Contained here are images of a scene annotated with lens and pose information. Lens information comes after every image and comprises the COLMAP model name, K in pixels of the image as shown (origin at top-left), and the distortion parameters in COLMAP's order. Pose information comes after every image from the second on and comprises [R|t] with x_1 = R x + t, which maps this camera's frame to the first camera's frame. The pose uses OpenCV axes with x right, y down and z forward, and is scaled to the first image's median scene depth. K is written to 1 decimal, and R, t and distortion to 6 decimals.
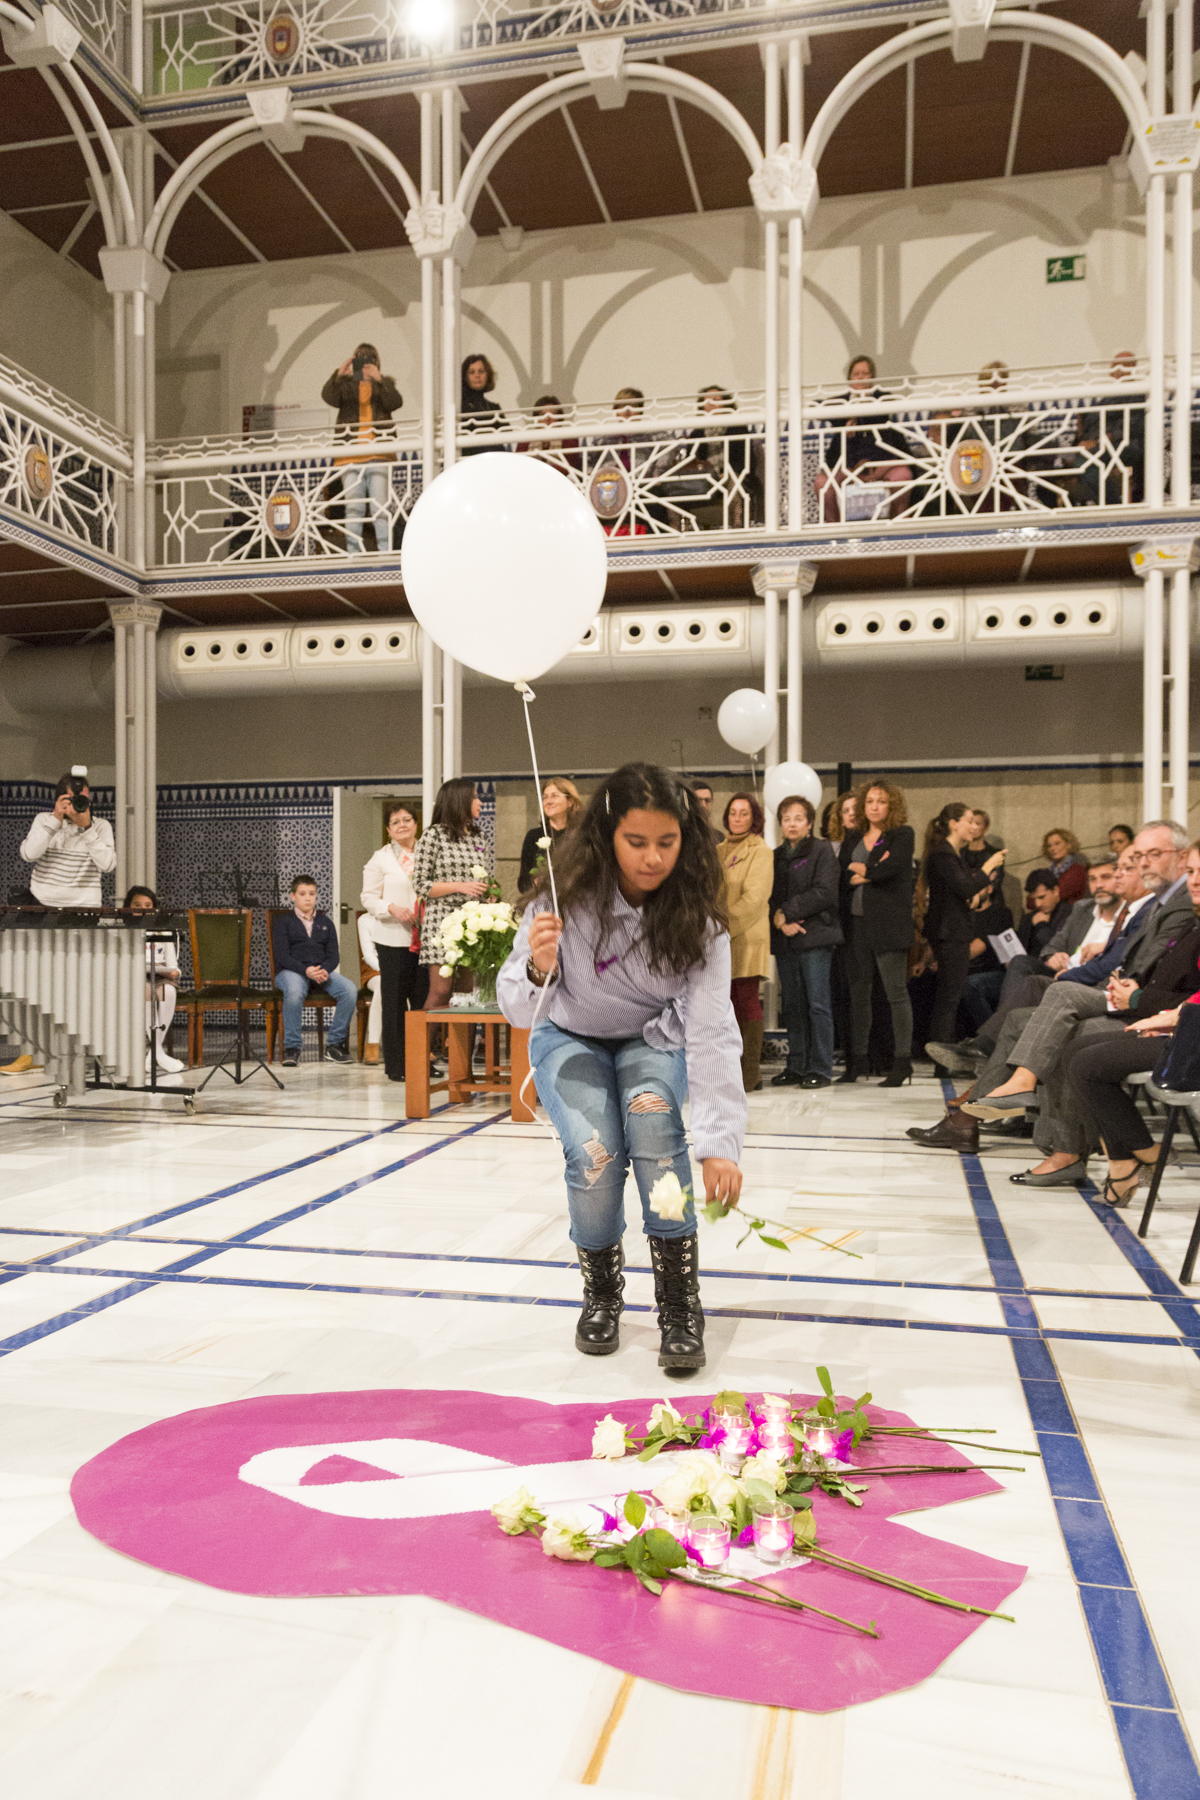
lens RADIAL K [[1358.2, 0, 607.2], [0, 1358.2, 941.3], [0, 0, 1]] dist [0.010352, 0.002236]
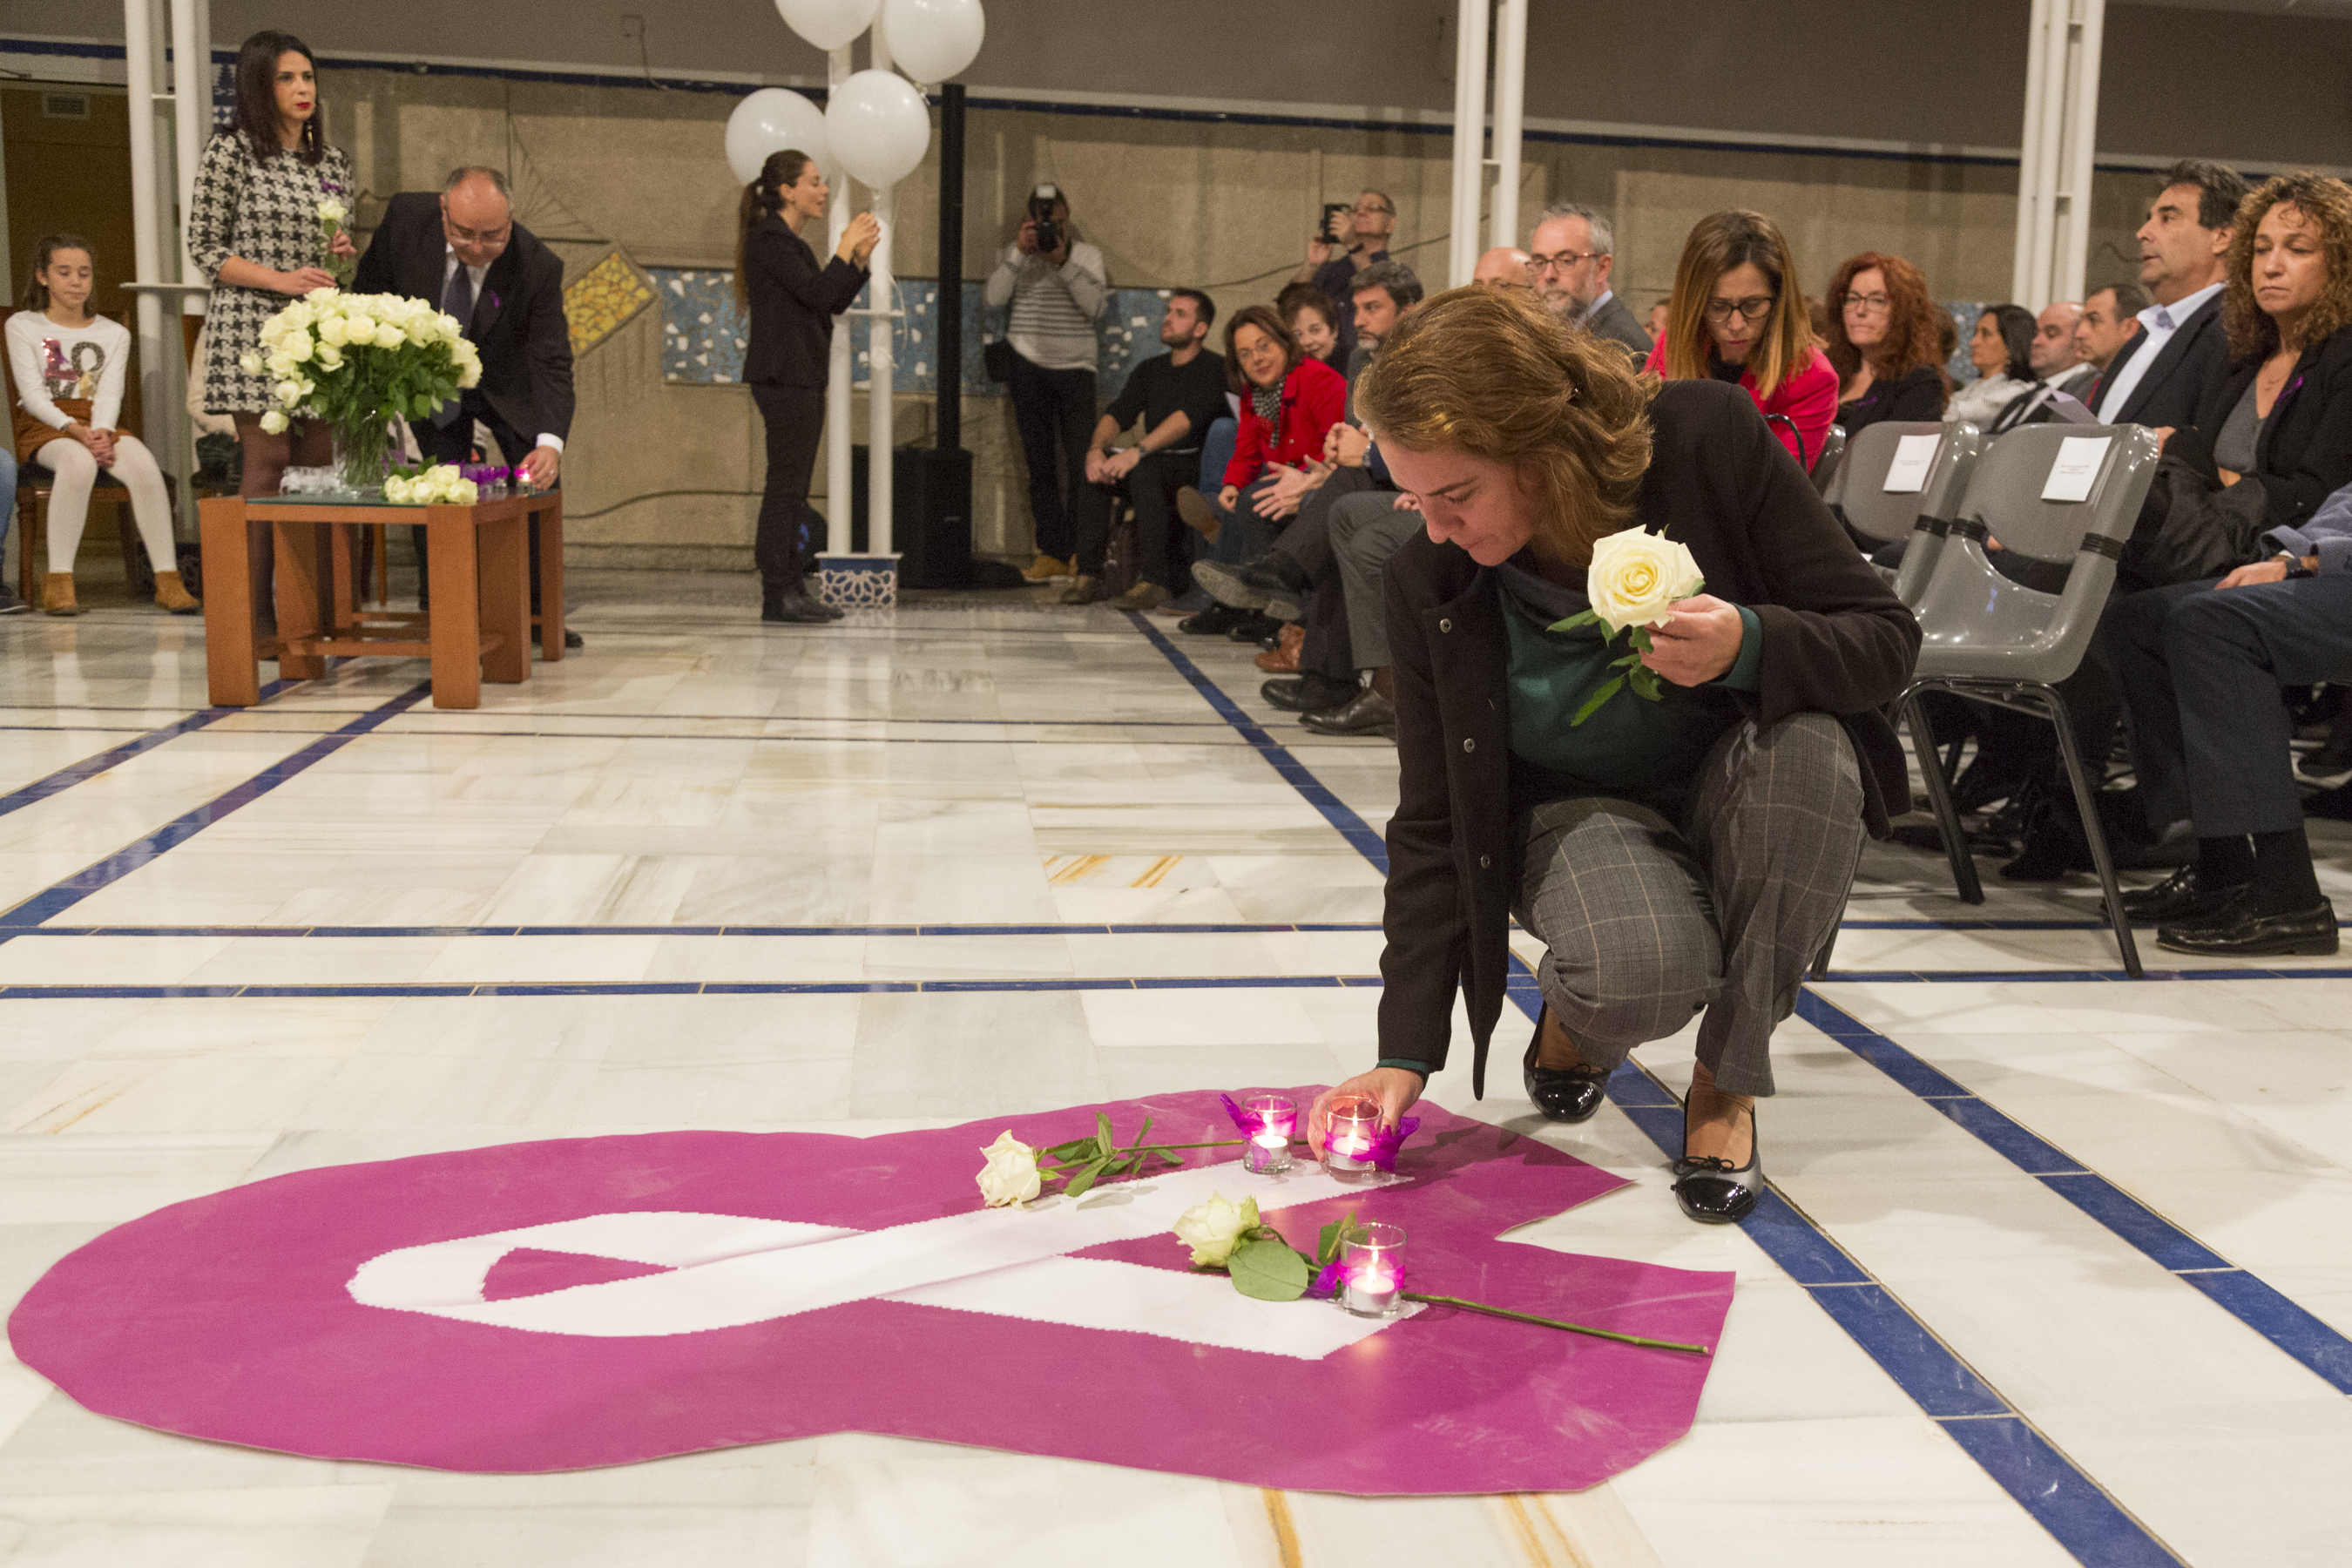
lens RADIAL K [[2322.4, 0, 1355.5], [0, 2322.4, 795.9], [0, 0, 1]] dist [-0.004987, -0.005550]
pose [[0.922041, -0.031510, 0.385808, -0.220346], [-0.029539, 0.988047, 0.151293, 0.043151], [-0.385964, -0.150895, 0.910089, 0.047400]]
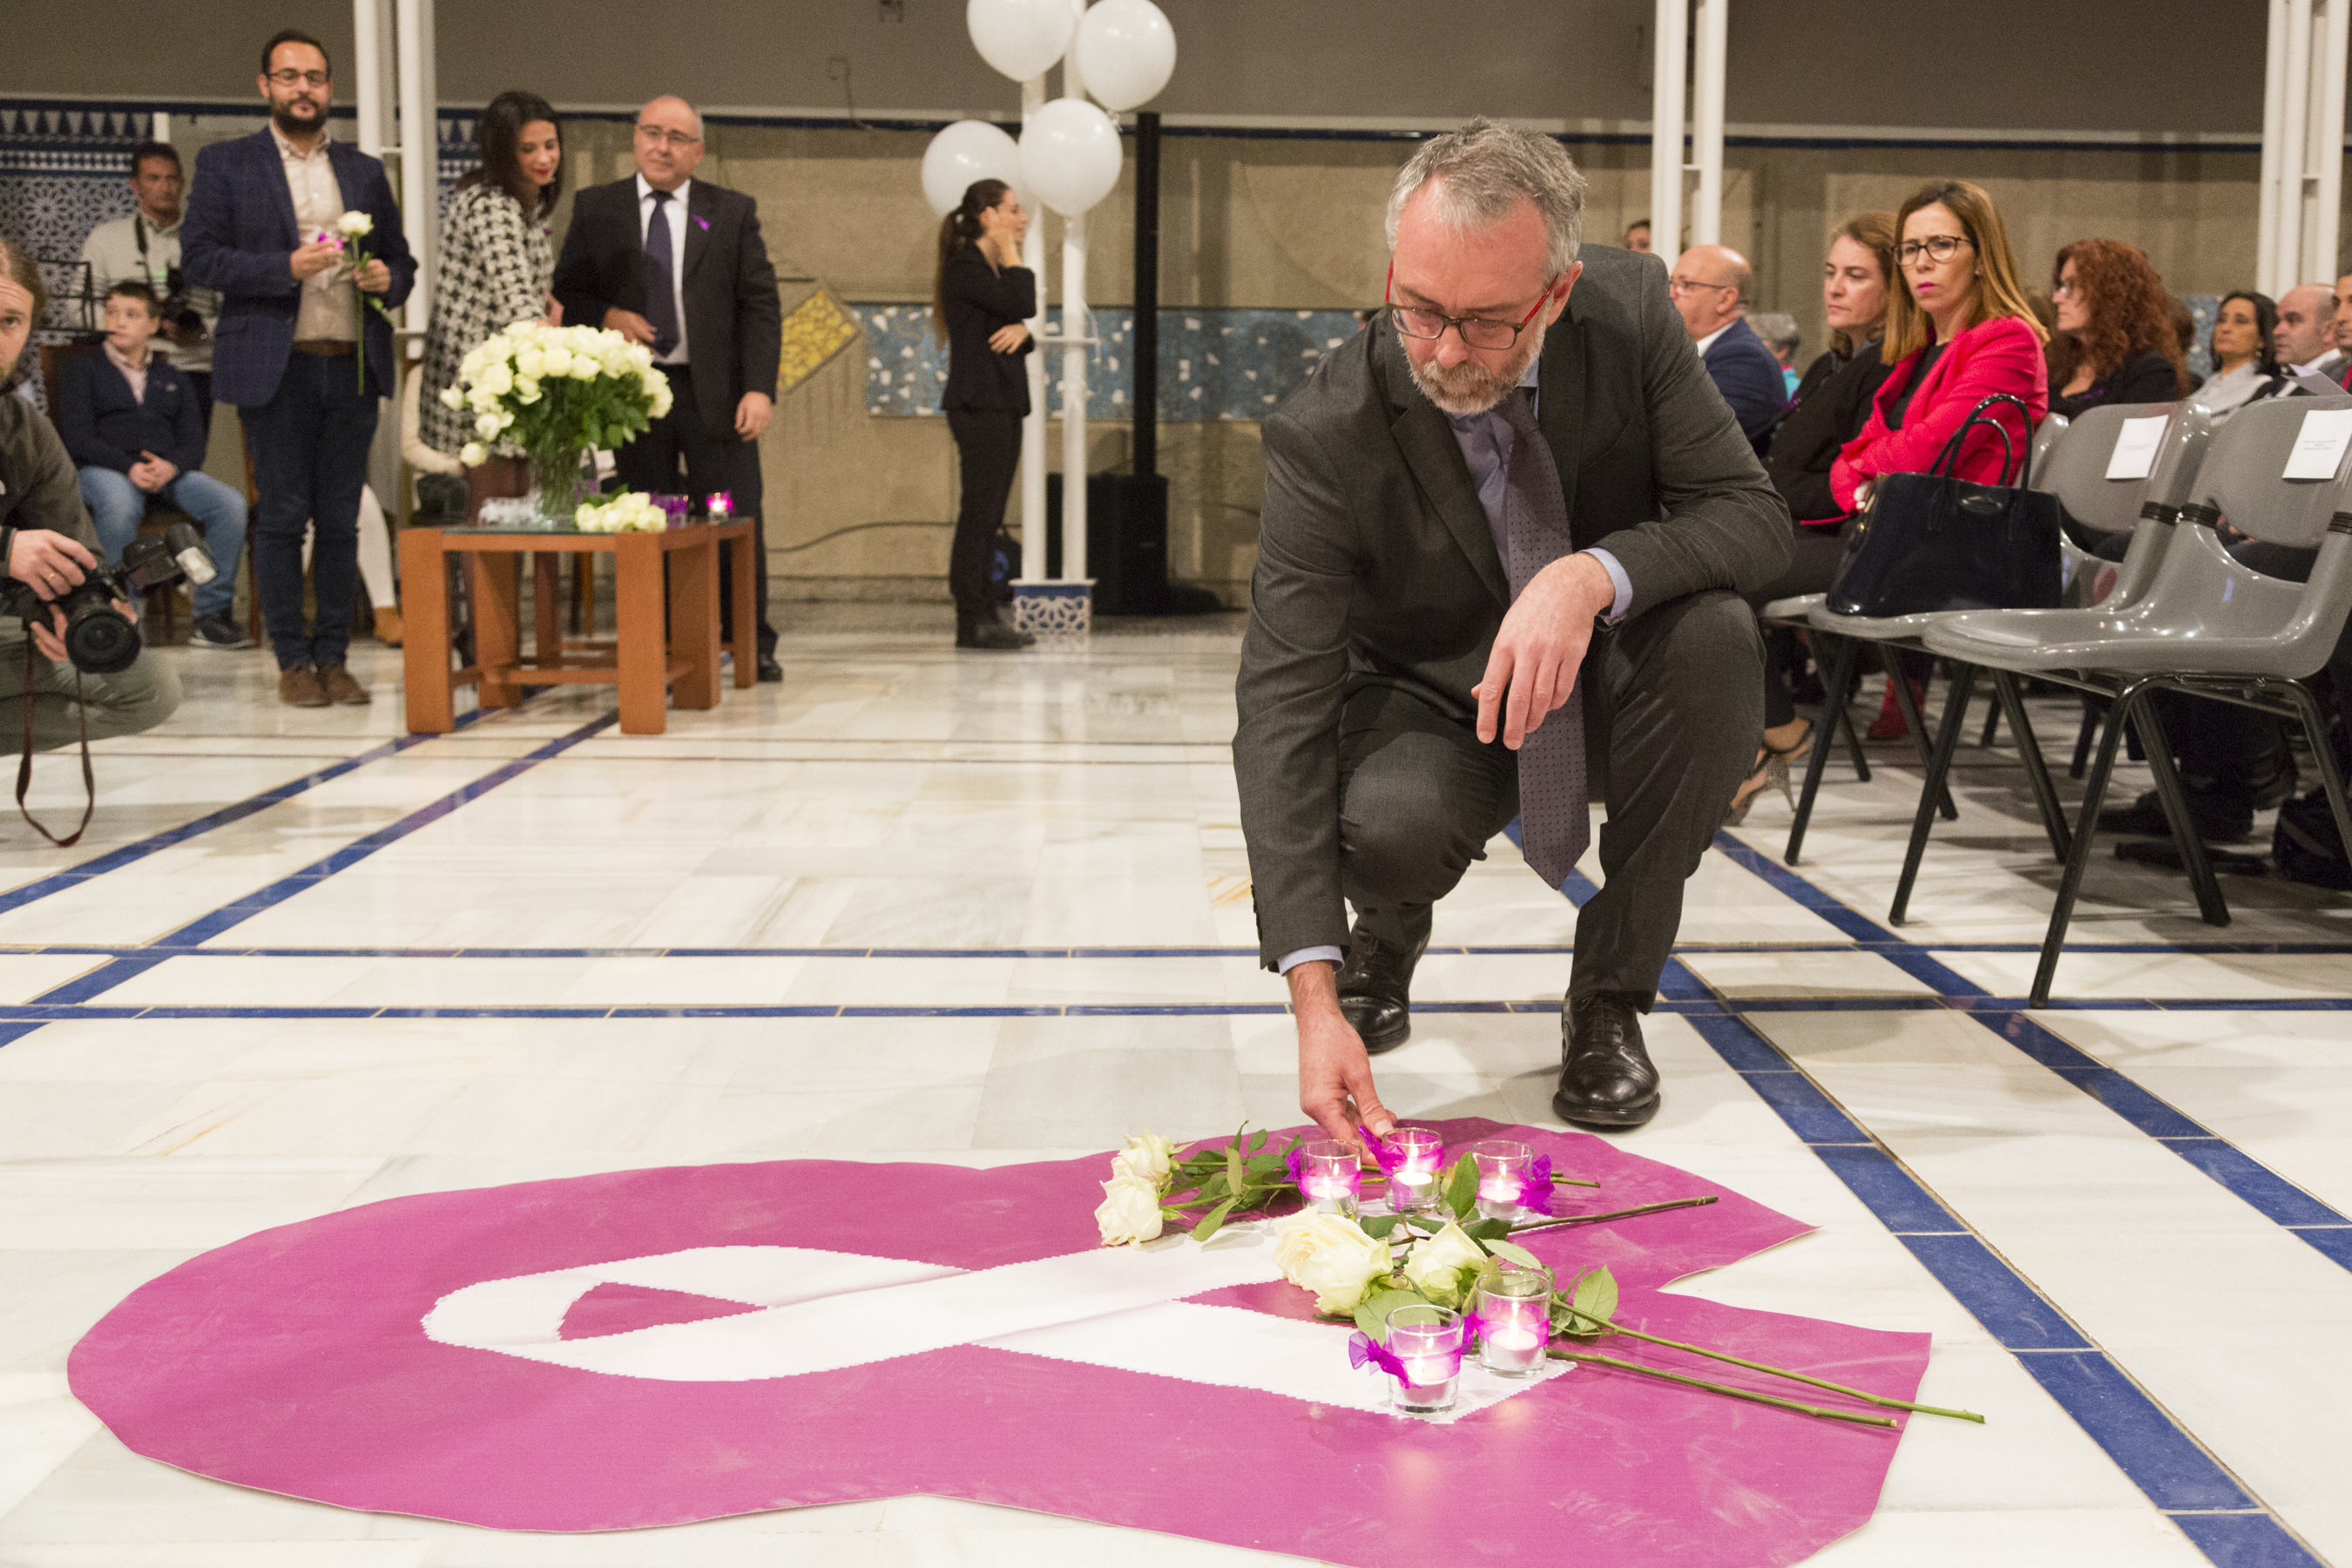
lens RADIAL K [[2347.5, 0, 1297.5], [0, 2347.5, 701.7], [0, 0, 1]] dist [0.014251, 0.005503]
pose [[0.960908, -0.021533, 0.276028, -0.171226], [-0.006333, 0.995001, 0.099666, 0.062716], [-0.276794, -0.097518, 0.955968, 0.092142]]
